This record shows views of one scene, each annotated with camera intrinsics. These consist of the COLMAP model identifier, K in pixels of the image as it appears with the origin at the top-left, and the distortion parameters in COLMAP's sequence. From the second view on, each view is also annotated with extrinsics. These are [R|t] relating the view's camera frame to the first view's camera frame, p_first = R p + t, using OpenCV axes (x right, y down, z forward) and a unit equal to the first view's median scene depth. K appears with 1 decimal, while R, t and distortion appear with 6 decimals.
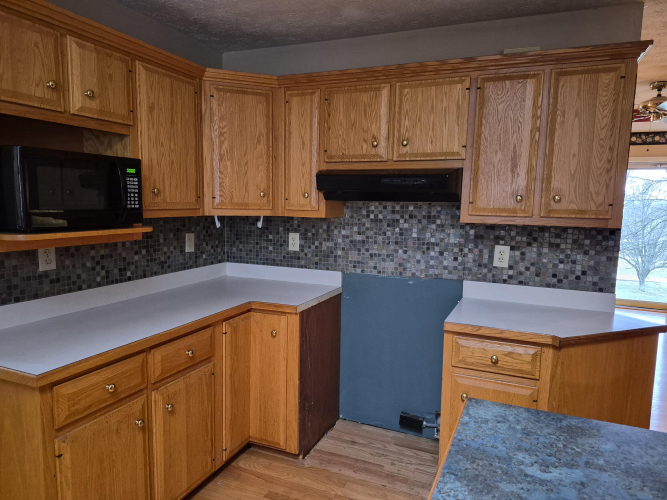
lens RADIAL K [[468.2, 0, 334.0], [0, 468.2, 249.0], [0, 0, 1]] dist [0.051579, -0.033550]
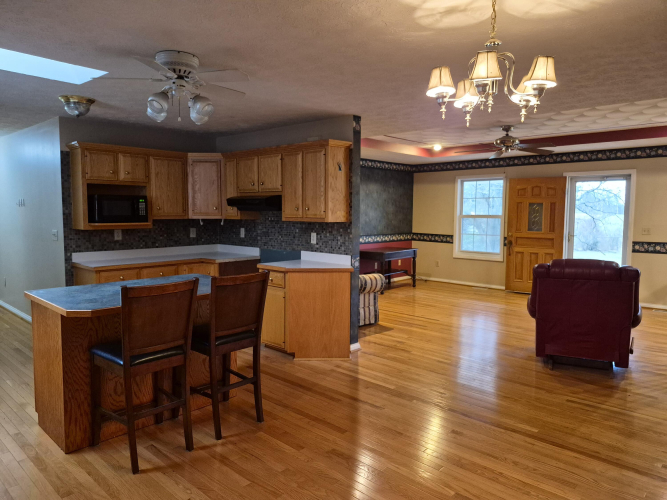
lens RADIAL K [[468.2, 0, 338.0], [0, 468.2, 233.1], [0, 0, 1]] dist [0.051579, -0.033550]
pose [[0.941001, 0.002245, -0.338398, 1.154179], [-0.022868, 0.998114, -0.056969, 0.107668], [0.337632, 0.061346, 0.939277, -0.833913]]
